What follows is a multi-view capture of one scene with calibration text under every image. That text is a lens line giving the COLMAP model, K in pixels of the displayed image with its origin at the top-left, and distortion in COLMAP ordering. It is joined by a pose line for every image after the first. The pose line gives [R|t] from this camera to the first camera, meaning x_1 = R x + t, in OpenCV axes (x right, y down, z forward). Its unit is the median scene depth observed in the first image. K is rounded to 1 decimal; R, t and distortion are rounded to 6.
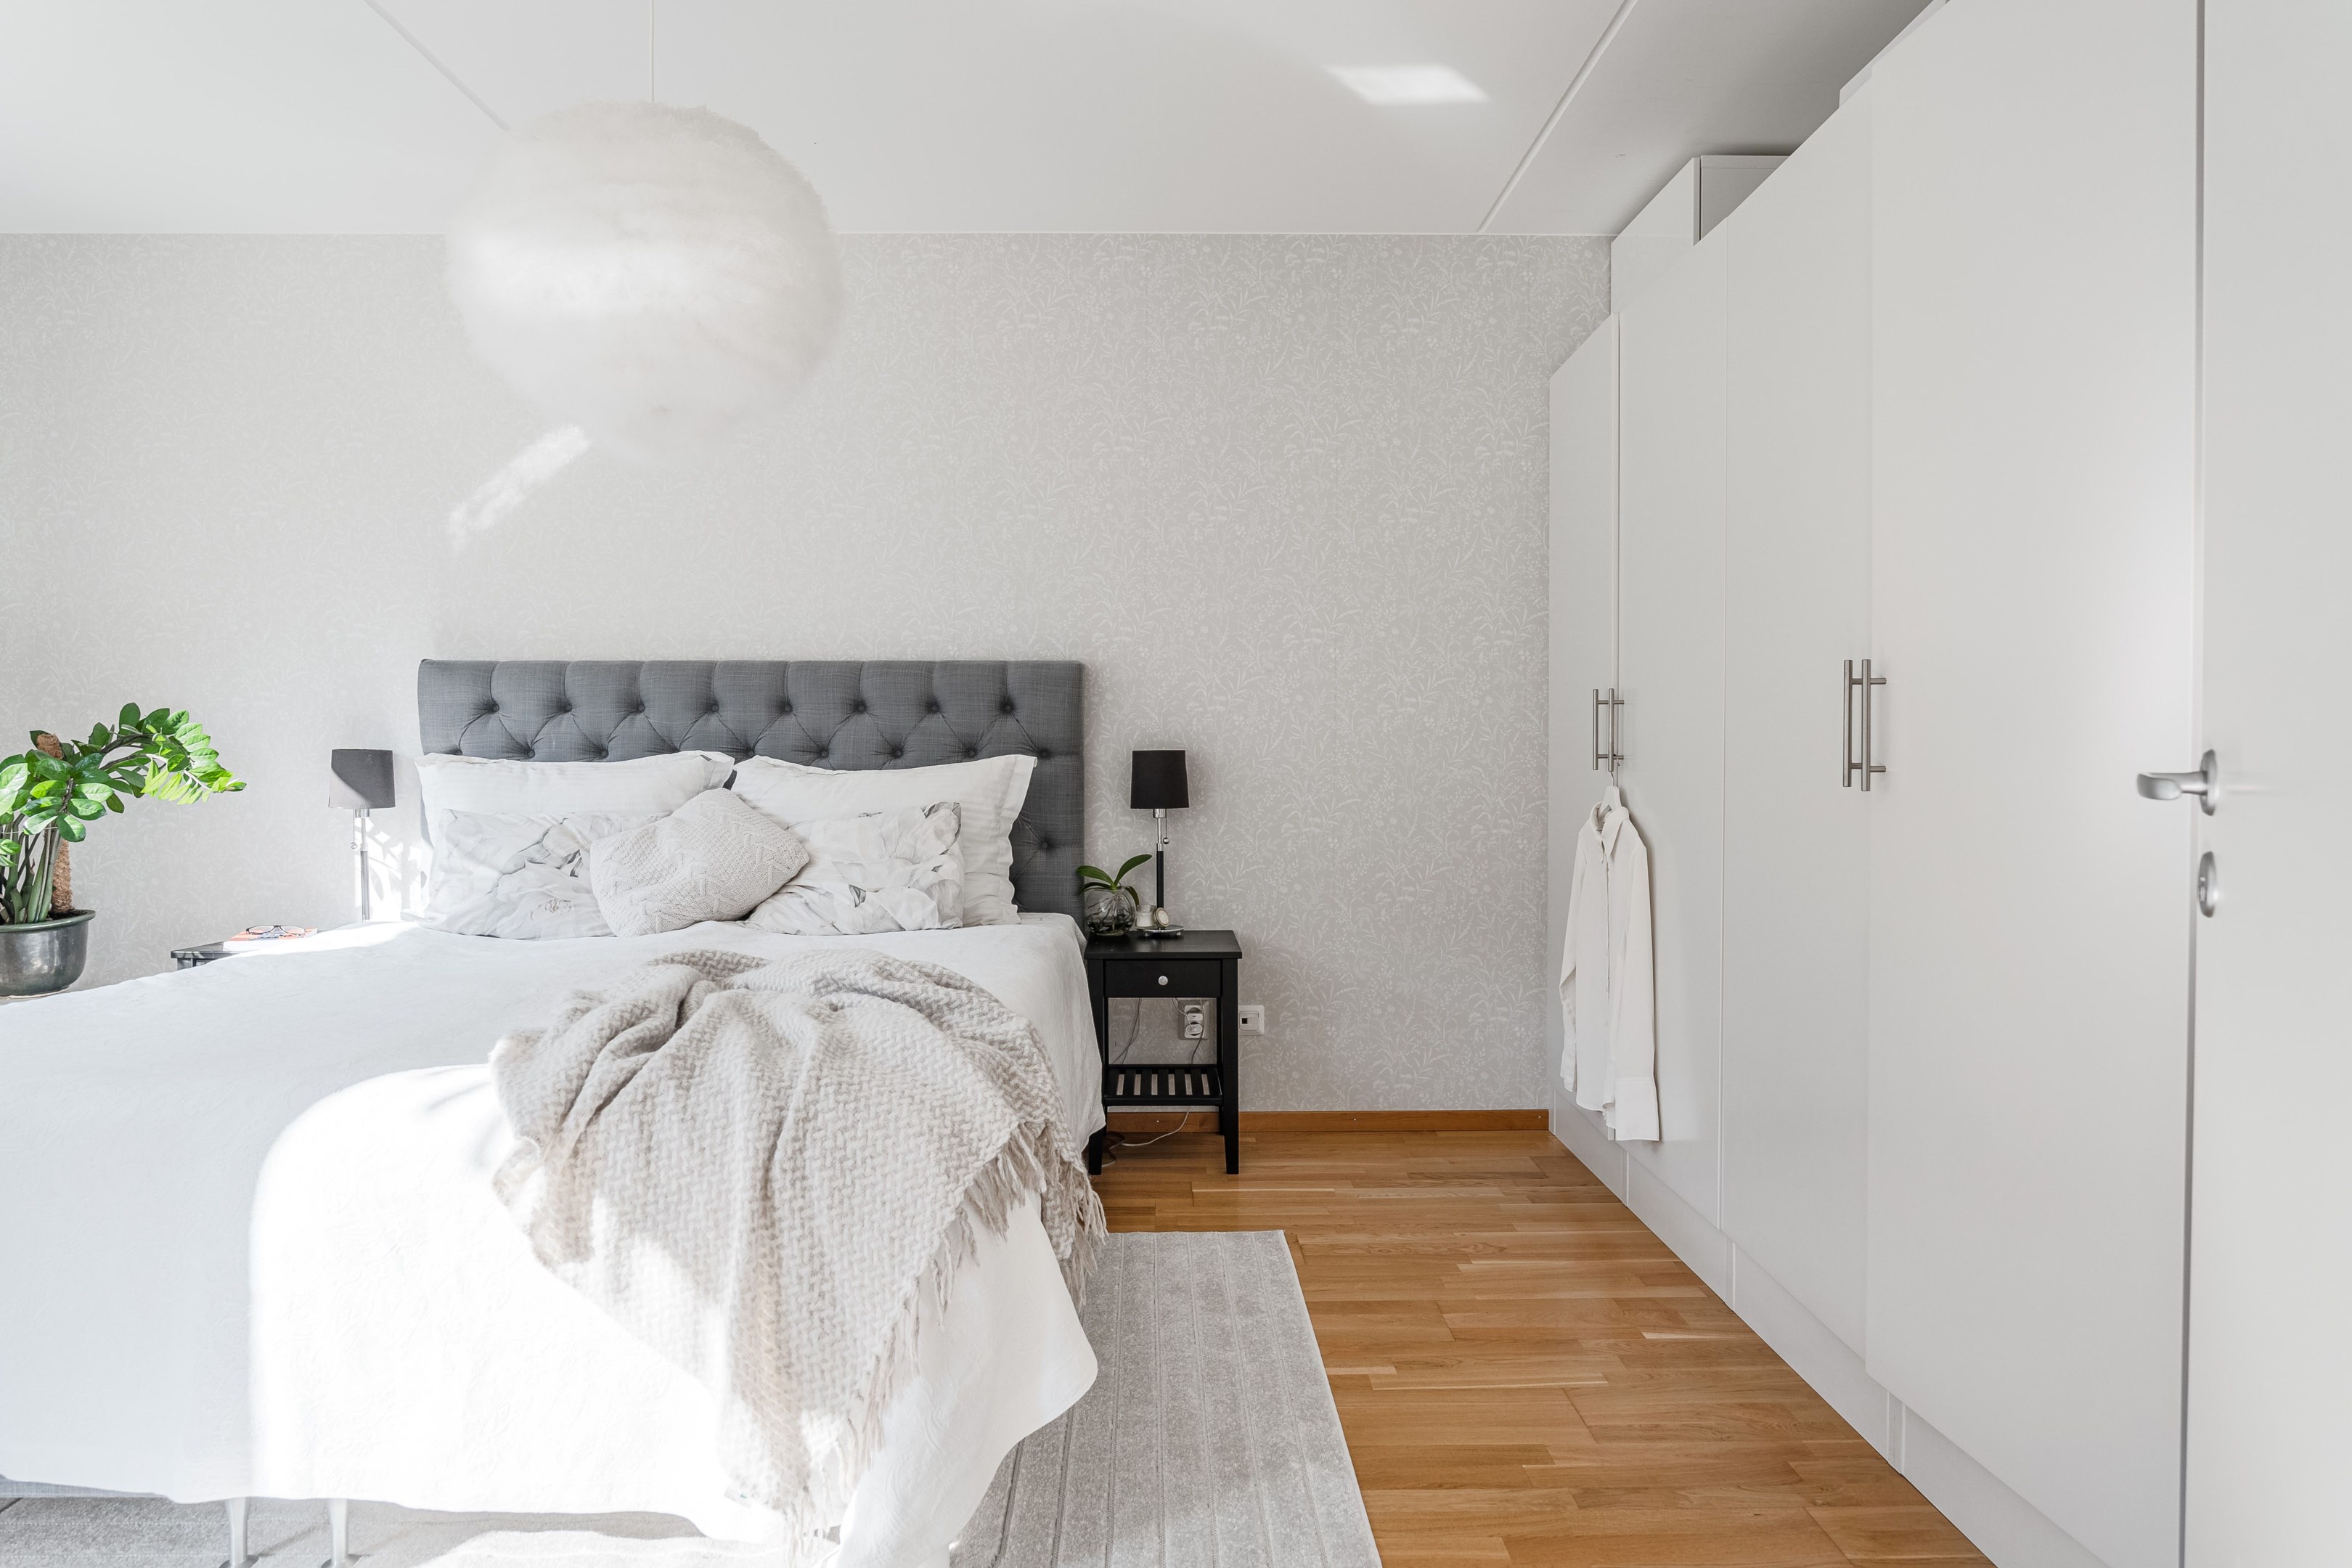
lens RADIAL K [[1438.1, 0, 1176.2], [0, 1438.1, 777.6], [0, 0, 1]] dist [0.003944, 0.000388]
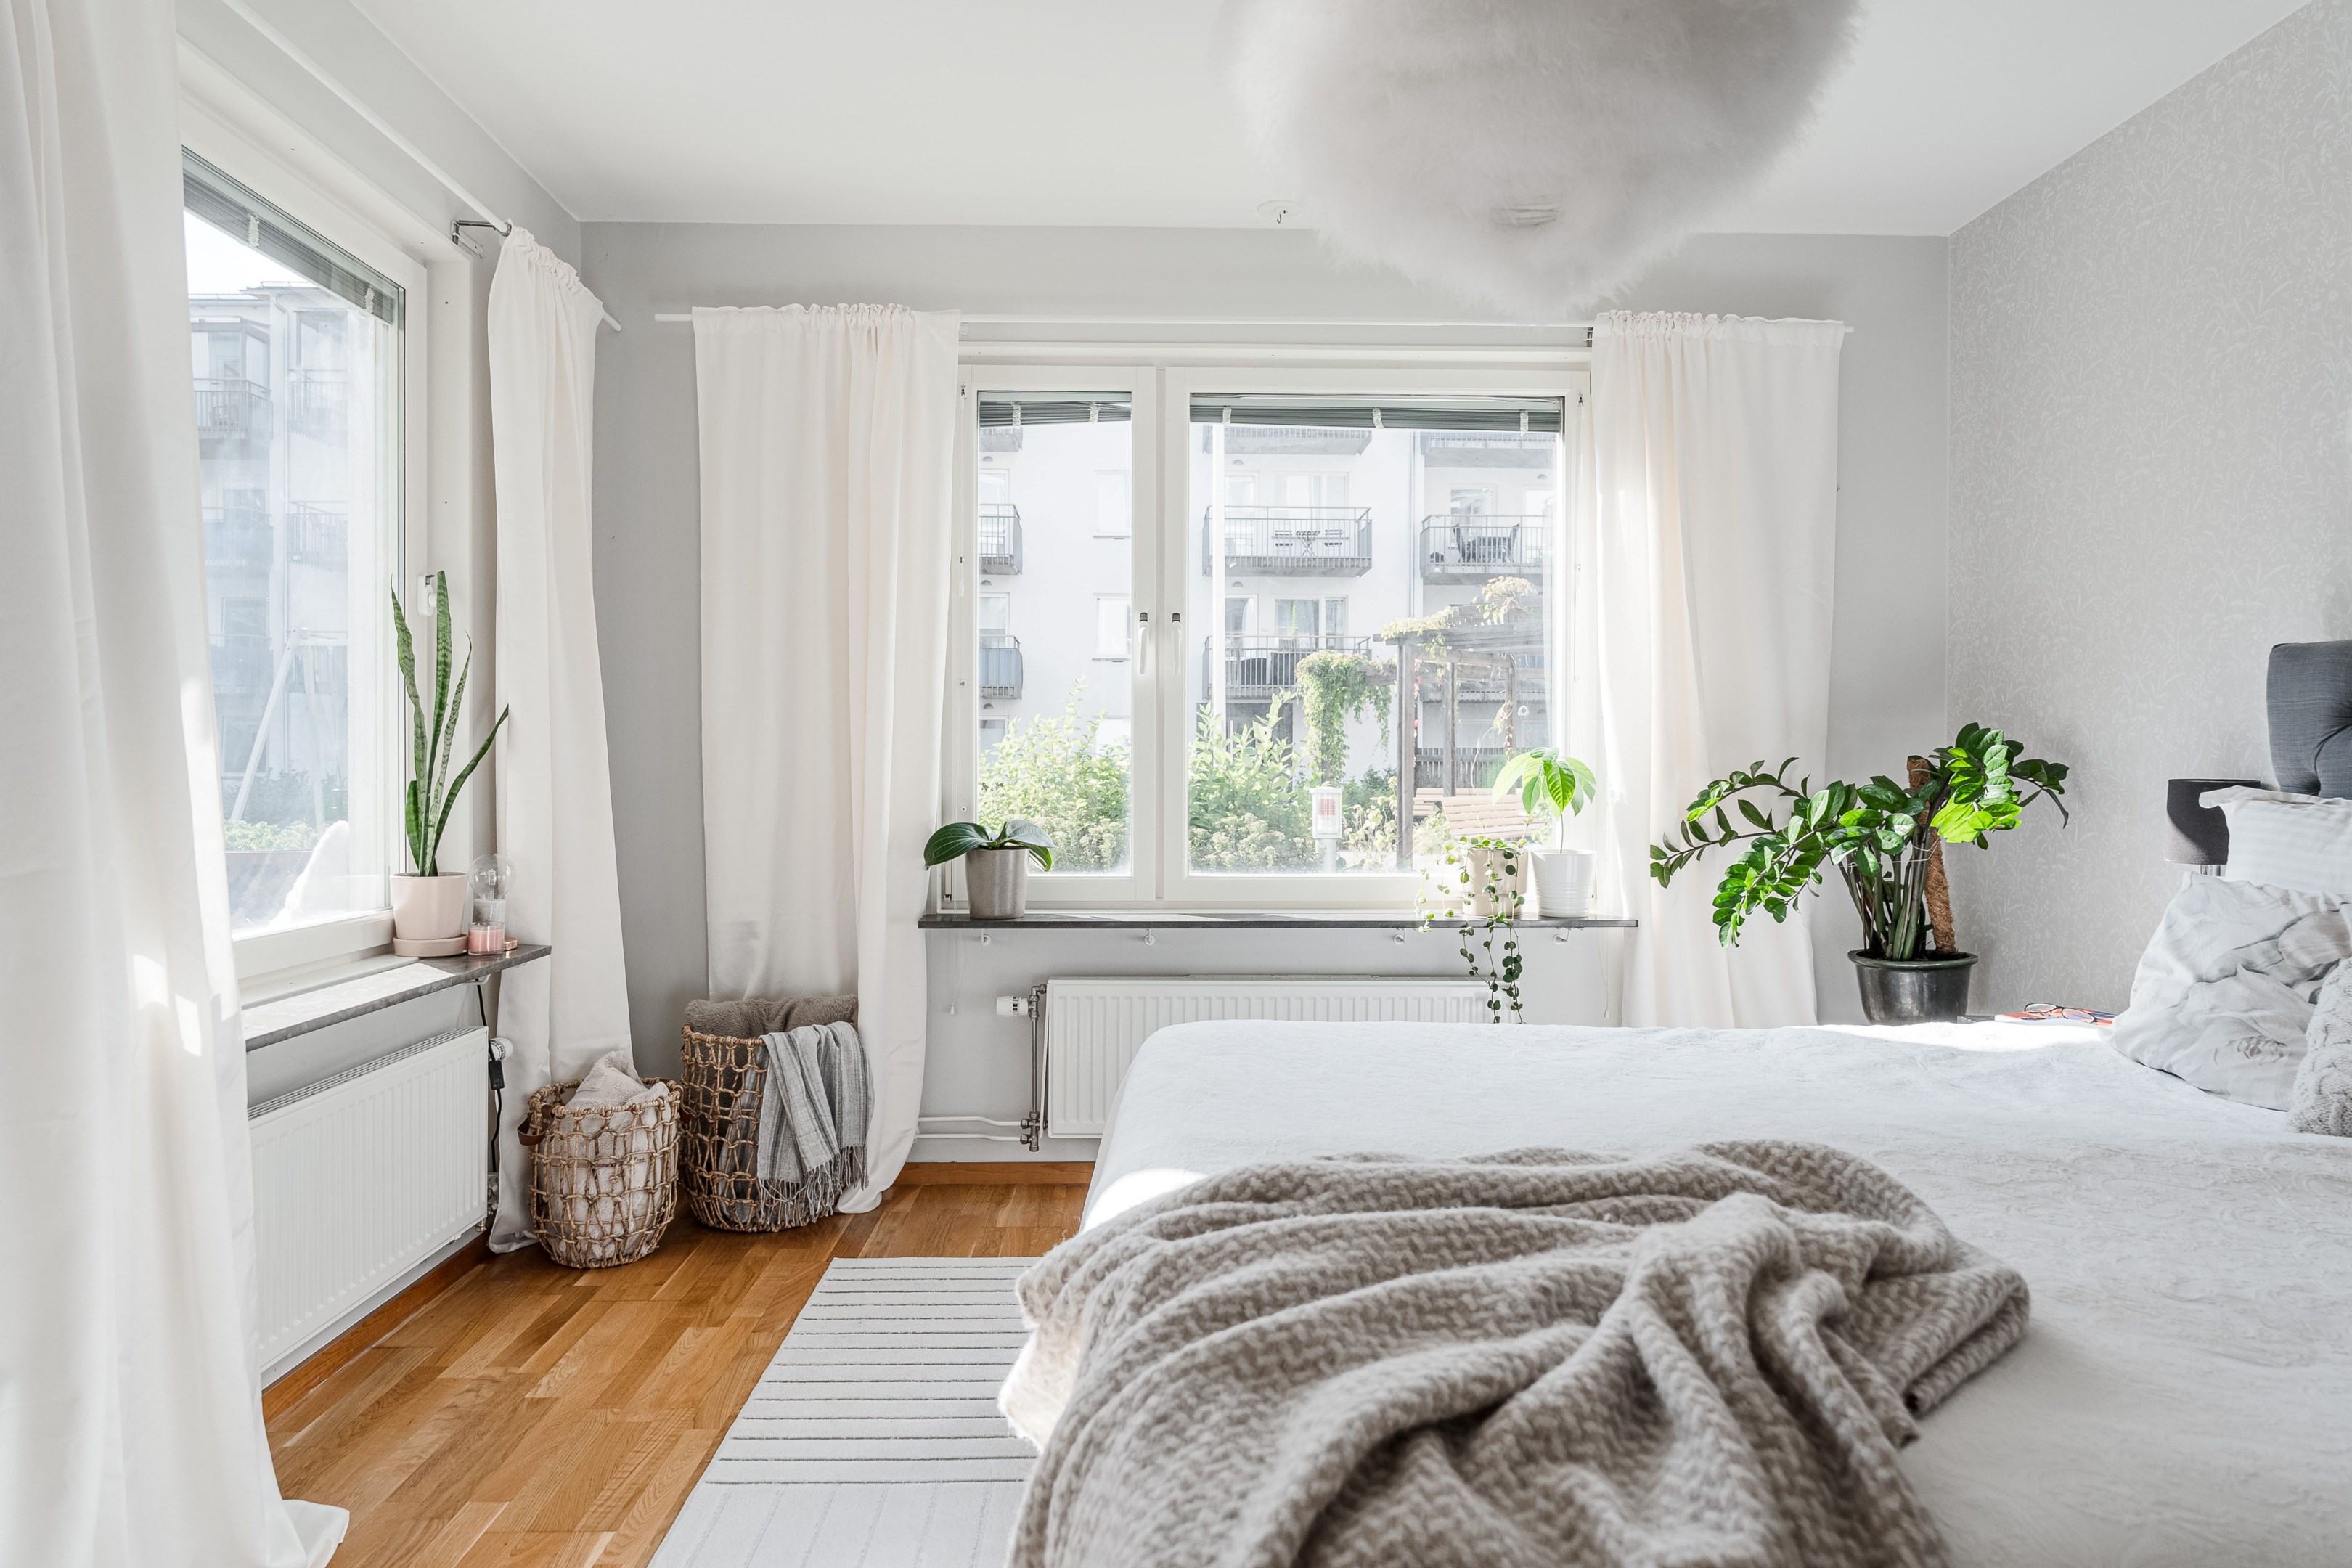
lens RADIAL K [[1460.9, 0, 1177.8], [0, 1460.9, 782.0], [0, 0, 1]] dist [-0.000157, 0.000010]
pose [[0.009831, 0.013194, -0.999865, 0.156993], [-0.028079, 0.999522, 0.012914, -0.014634], [0.999557, 0.027948, 0.010197, 0.533106]]
